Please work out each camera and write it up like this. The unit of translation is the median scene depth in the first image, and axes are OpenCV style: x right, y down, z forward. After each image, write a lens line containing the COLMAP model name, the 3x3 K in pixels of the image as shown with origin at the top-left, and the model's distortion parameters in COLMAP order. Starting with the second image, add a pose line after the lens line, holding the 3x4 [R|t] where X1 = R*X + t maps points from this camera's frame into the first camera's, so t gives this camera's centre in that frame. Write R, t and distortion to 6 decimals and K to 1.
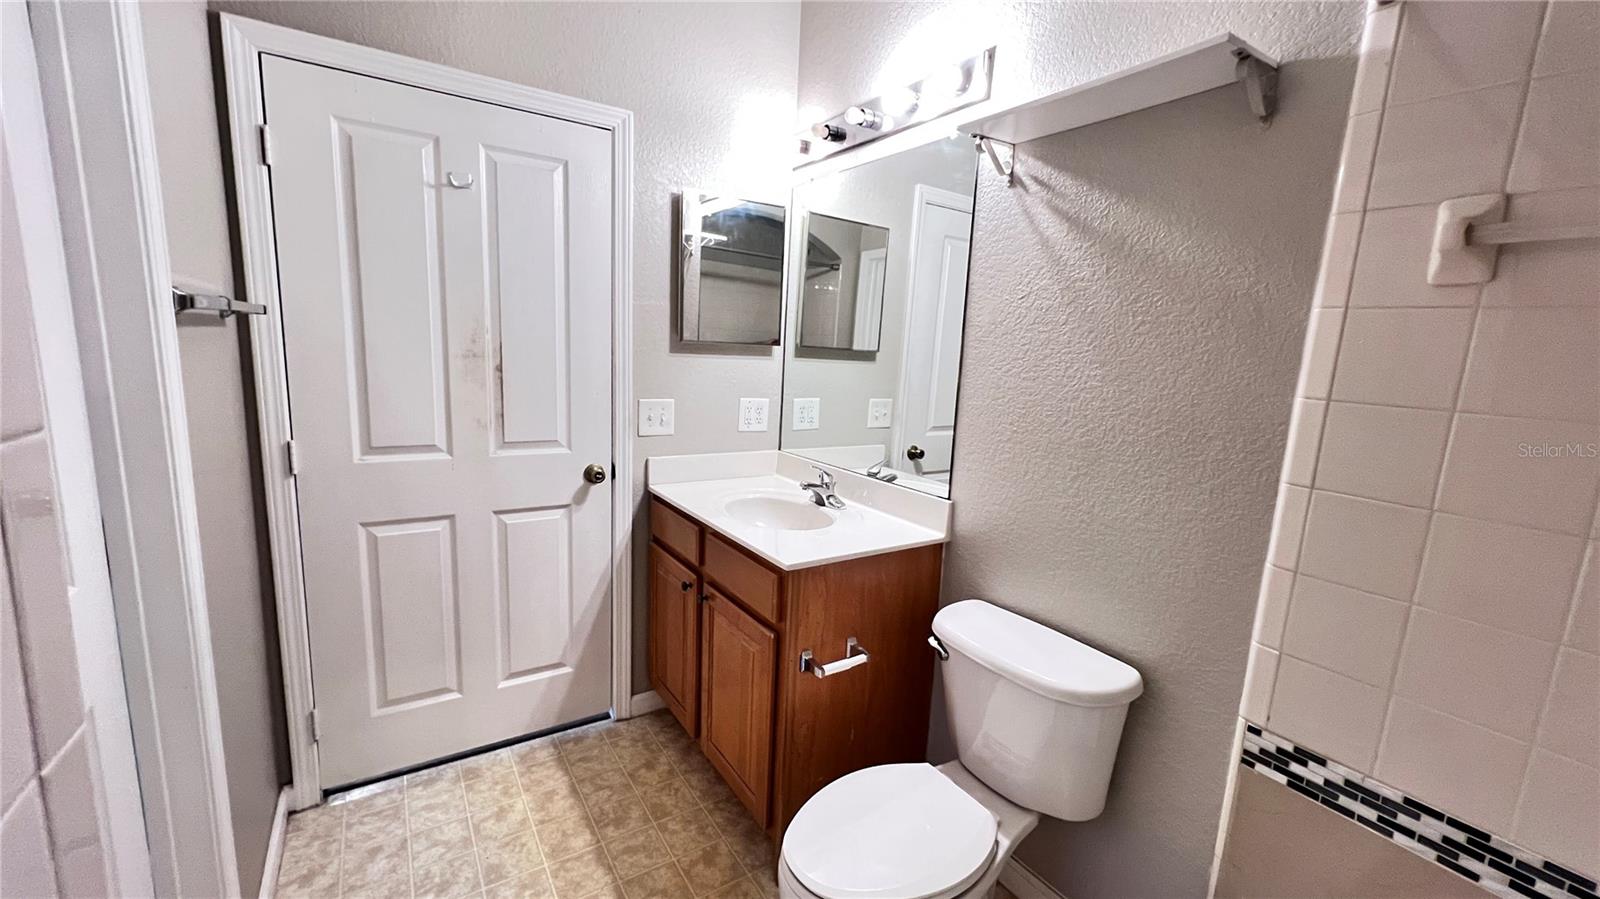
lens RADIAL K [[639.3, 0, 800.6], [0, 639.3, 453.2], [0, 0, 1]] dist [0.001651, 0.000040]
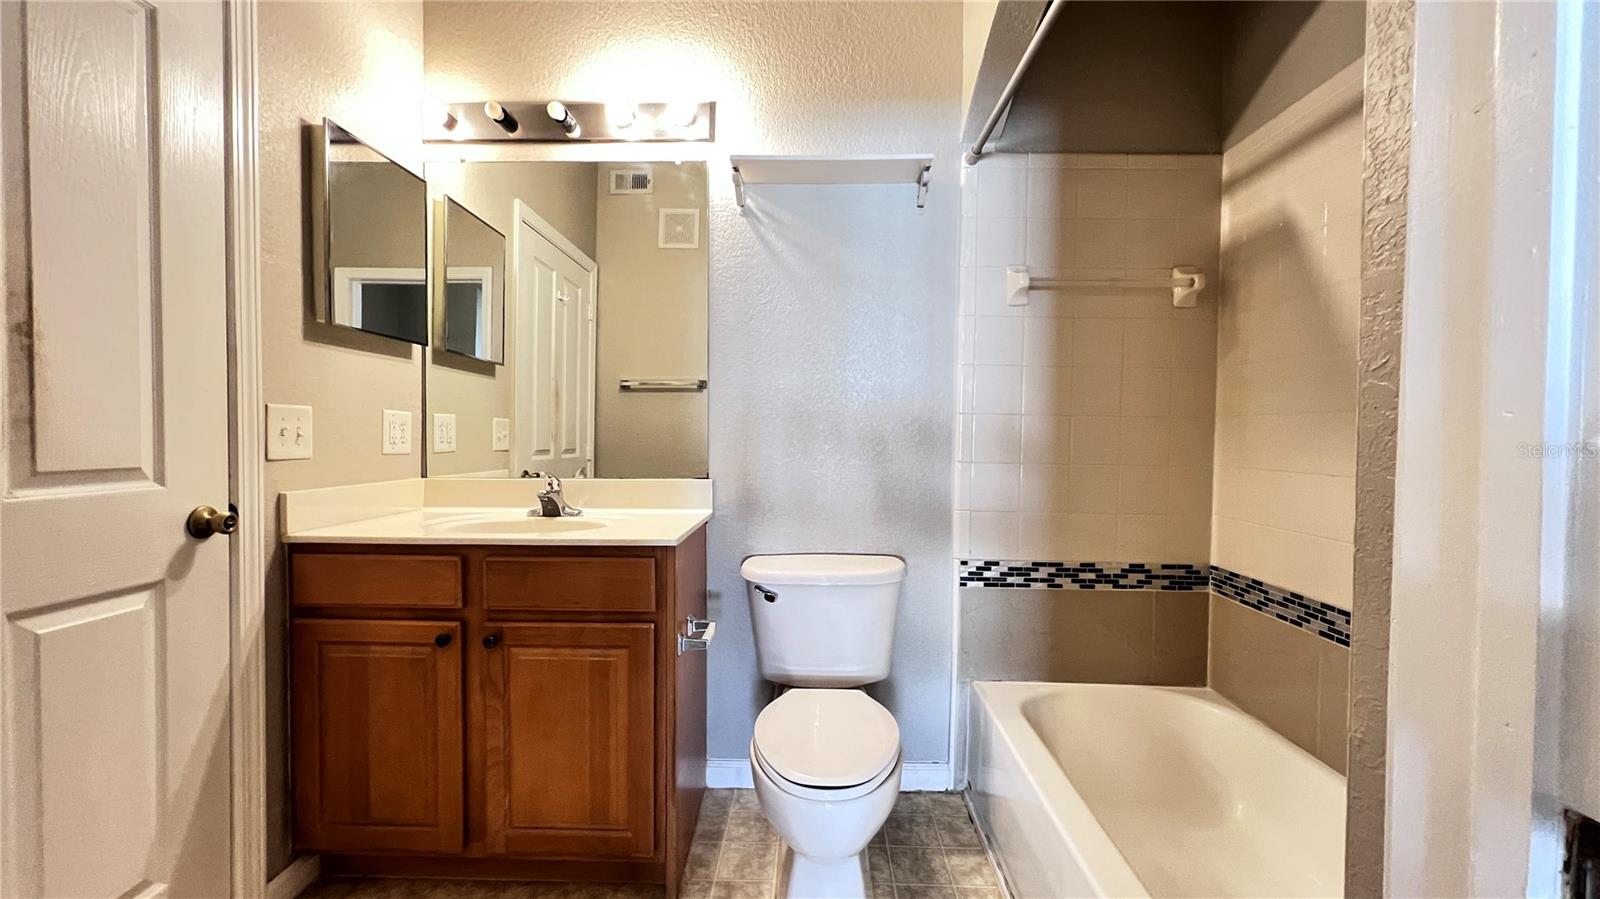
lens RADIAL K [[636.9, 0, 800.0], [0, 636.9, 449.5], [0, 0, 1]] dist [-0.001195, -0.000080]
pose [[0.571713, -0.062389, 0.818078, -0.510260], [0.155057, 0.987352, -0.033064, 0.073828], [-0.805668, 0.145752, 0.574156, 0.199690]]
